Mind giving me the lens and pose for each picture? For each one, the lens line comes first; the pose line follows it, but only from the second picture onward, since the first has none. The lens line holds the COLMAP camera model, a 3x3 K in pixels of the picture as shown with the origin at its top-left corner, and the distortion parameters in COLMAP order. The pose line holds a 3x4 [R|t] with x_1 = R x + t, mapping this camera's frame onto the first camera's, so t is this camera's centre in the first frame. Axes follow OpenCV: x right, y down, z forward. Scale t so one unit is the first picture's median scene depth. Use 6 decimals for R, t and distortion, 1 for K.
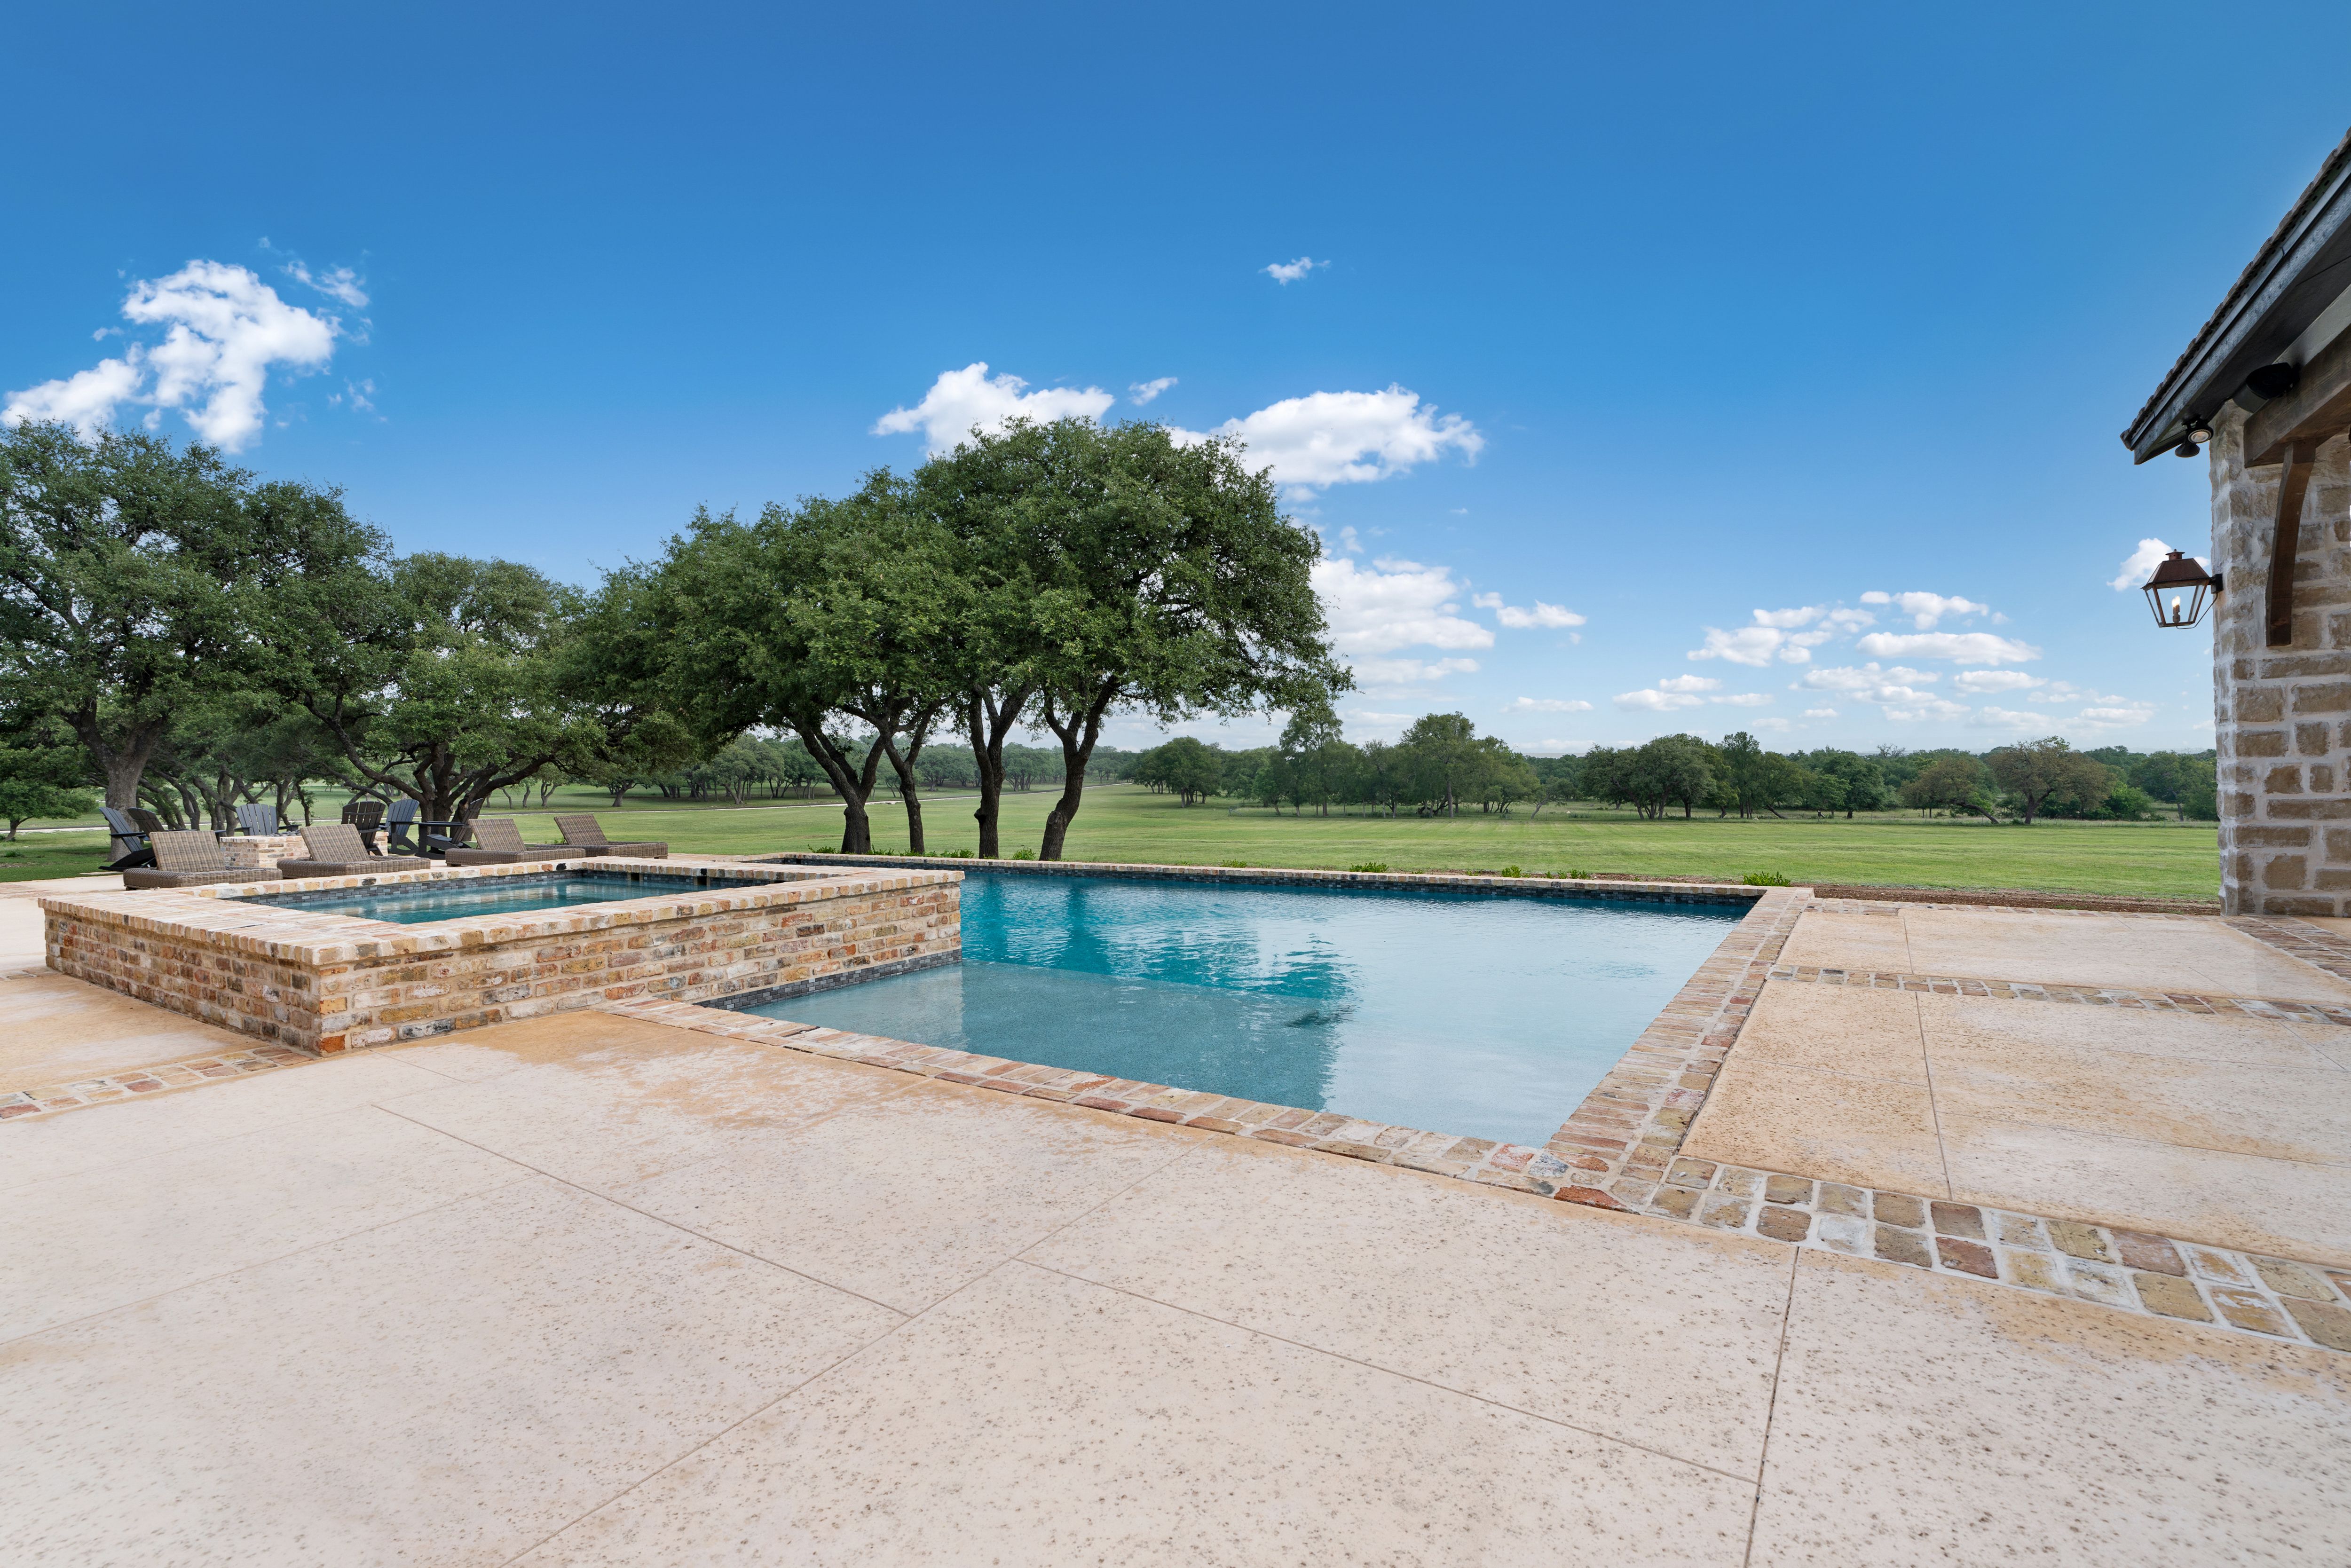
lens RADIAL K [[1073.0, 0, 1184.2], [0, 1073.0, 780.7], [0, 0, 1]] dist [-0.008043, 0.004840]
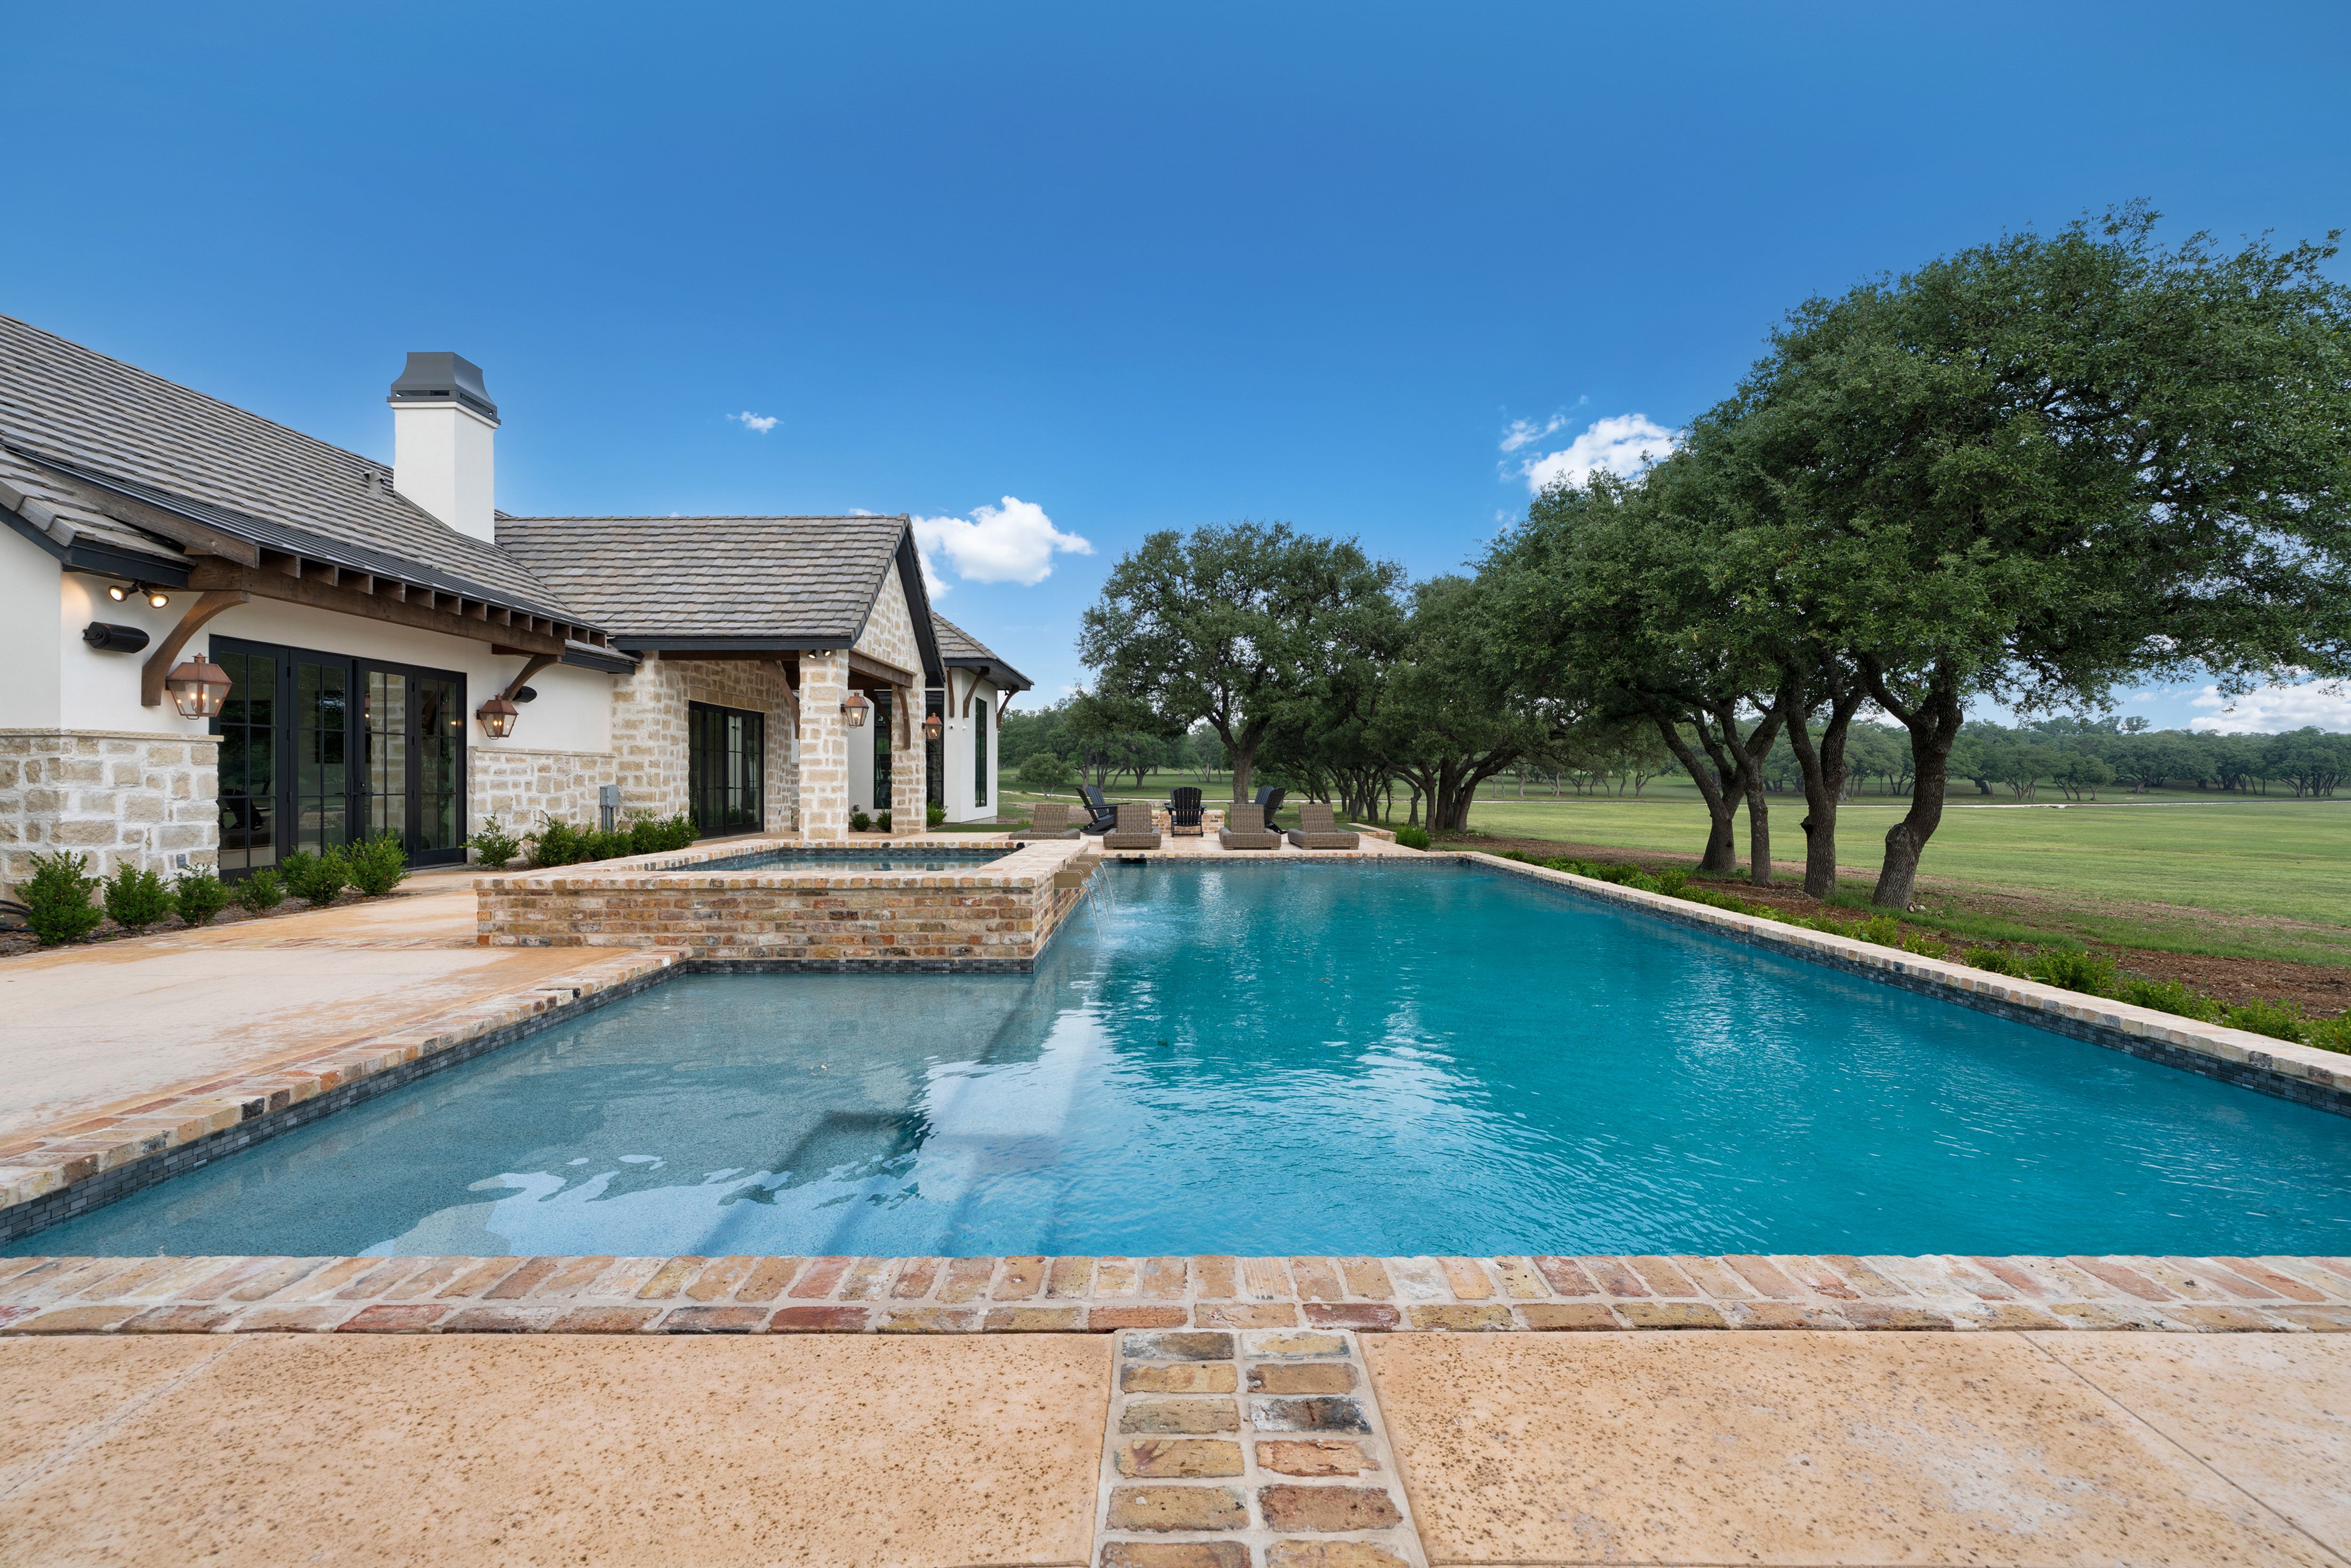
lens RADIAL K [[1073.0, 0, 1170.6], [0, 1073.0, 781.6], [0, 0, 1]] dist [-0.008043, 0.004840]
pose [[0.548988, 0.021765, -0.835547, 0.674144], [-0.014740, 0.999758, 0.016358, -0.017779], [0.835700, 0.003335, 0.549176, 0.612788]]
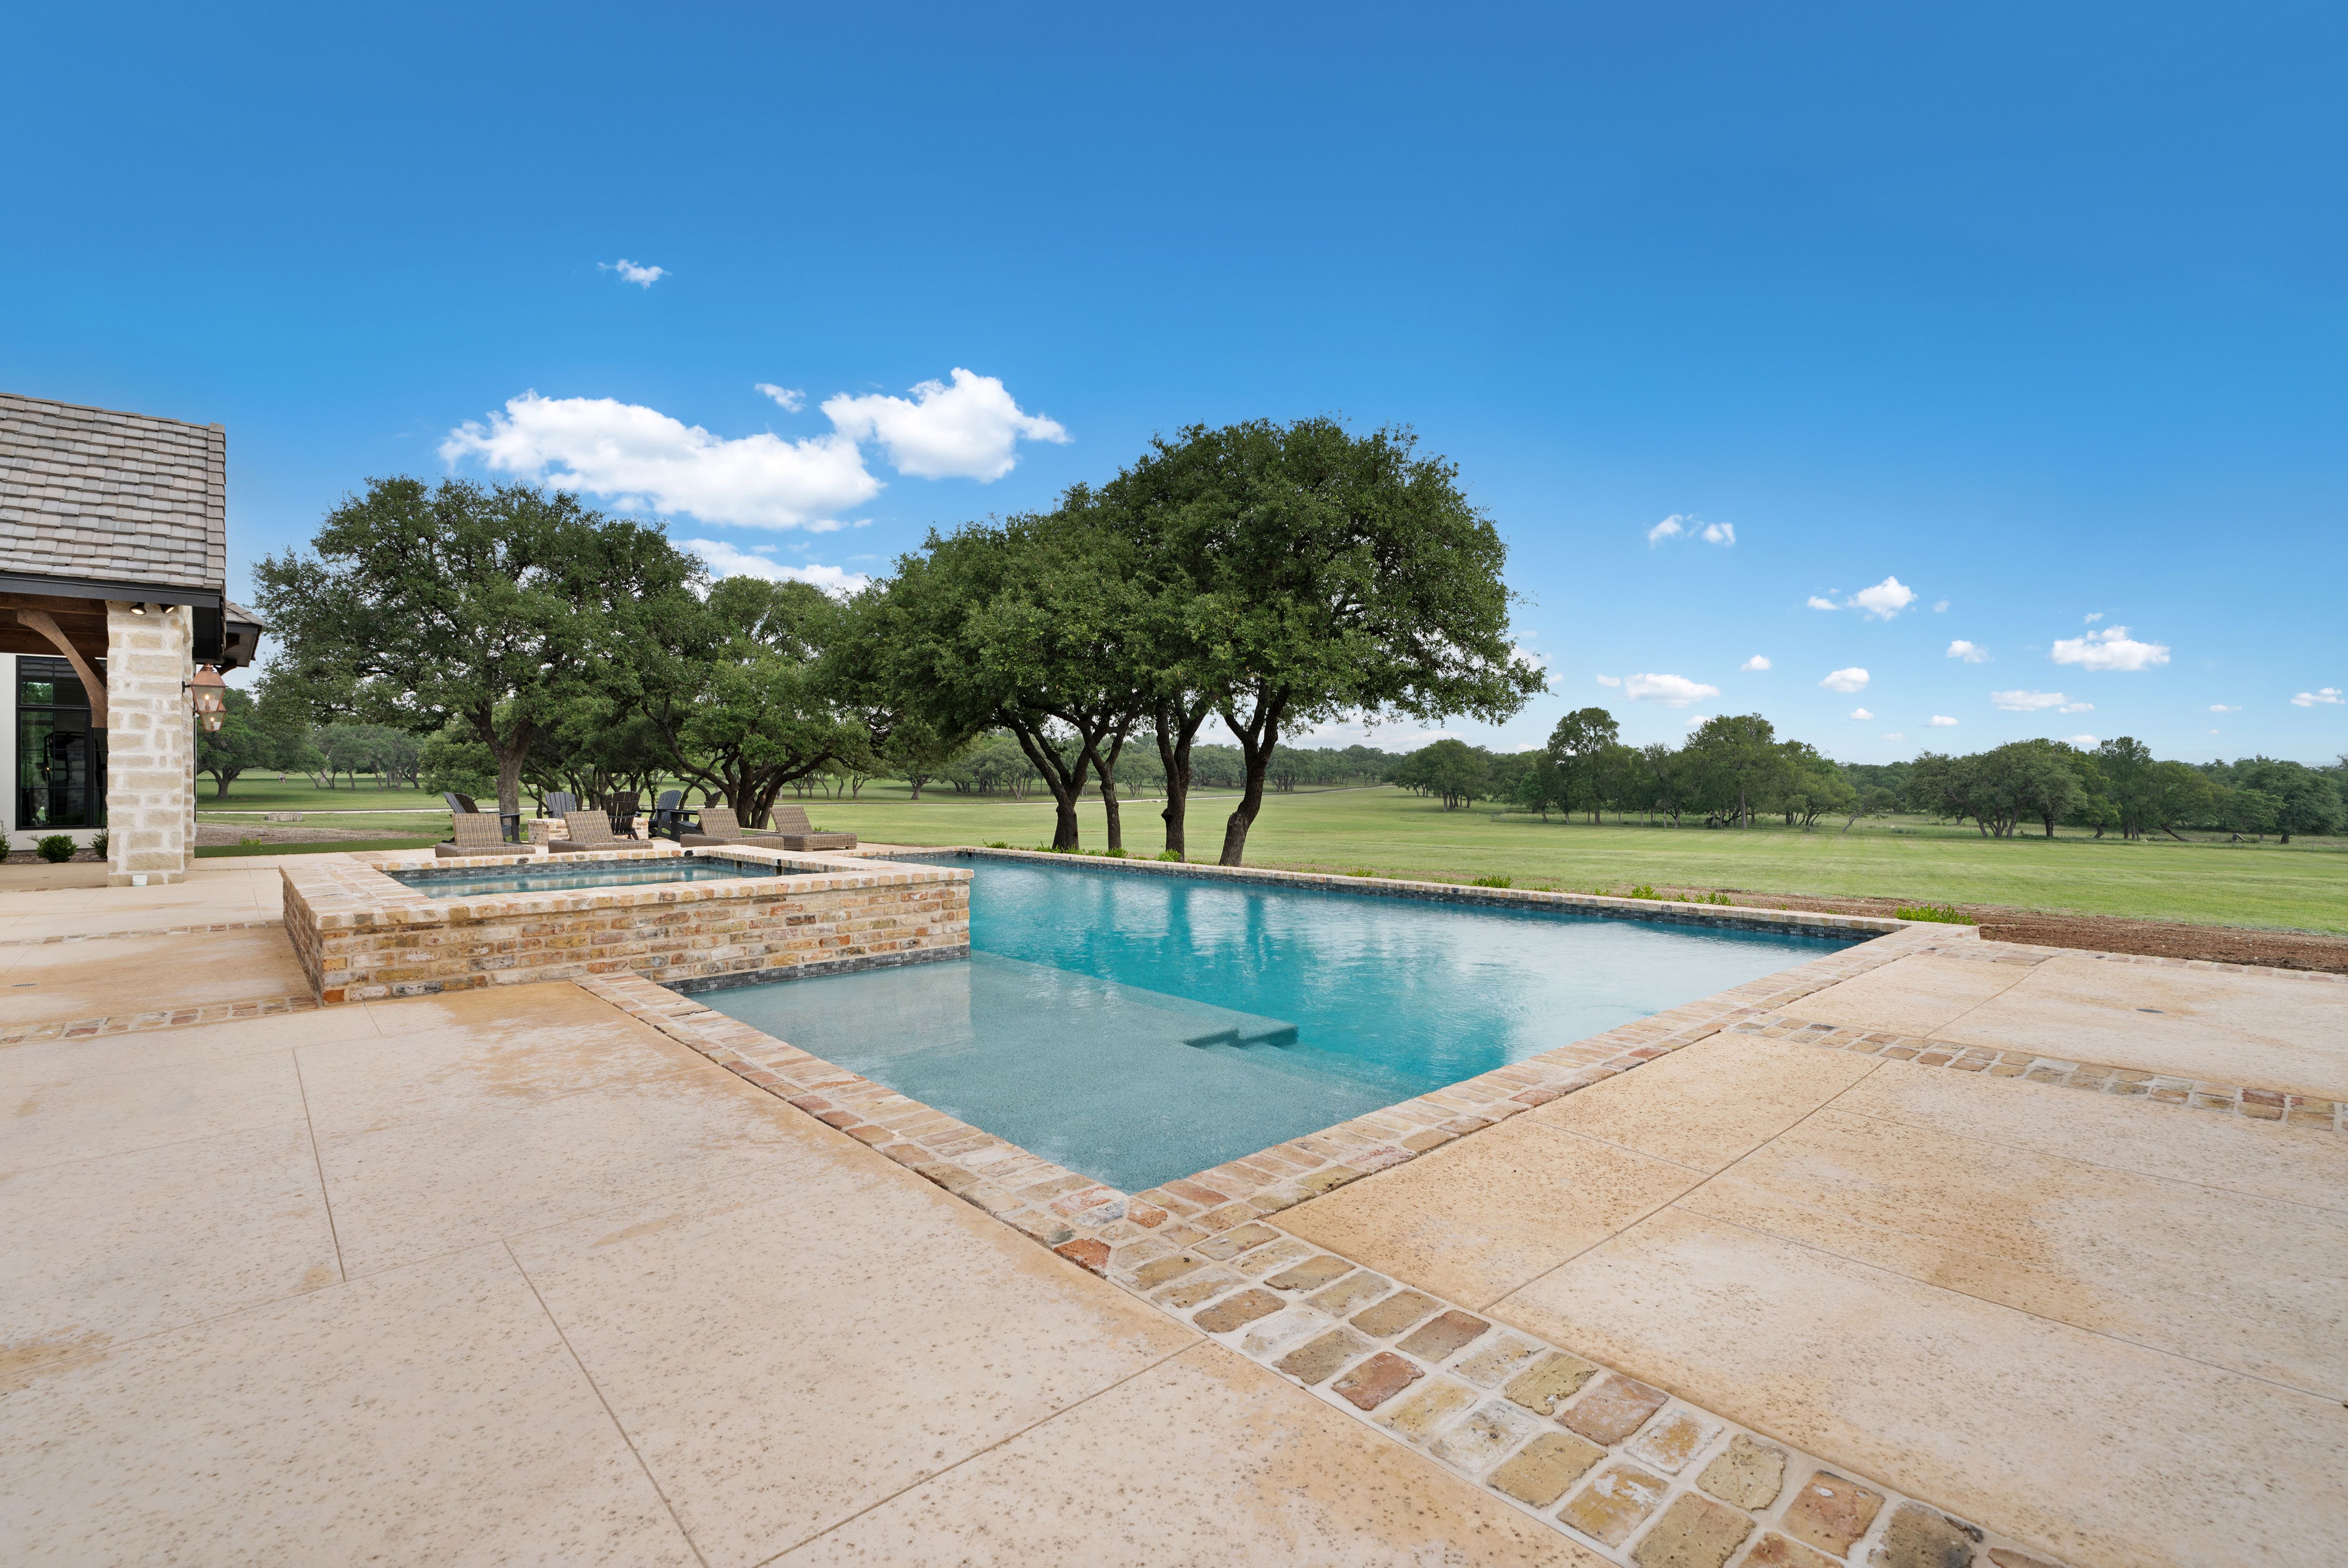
lens RADIAL K [[1071.5, 0, 1181.0], [0, 1071.5, 776.2], [0, 0, 1]] dist [-0.008043, 0.004840]
pose [[0.967815, 0.013848, -0.251281, 0.259841], [-0.015244, 0.999877, -0.003612, -0.006027], [0.251200, 0.007326, 0.967907, 0.051263]]
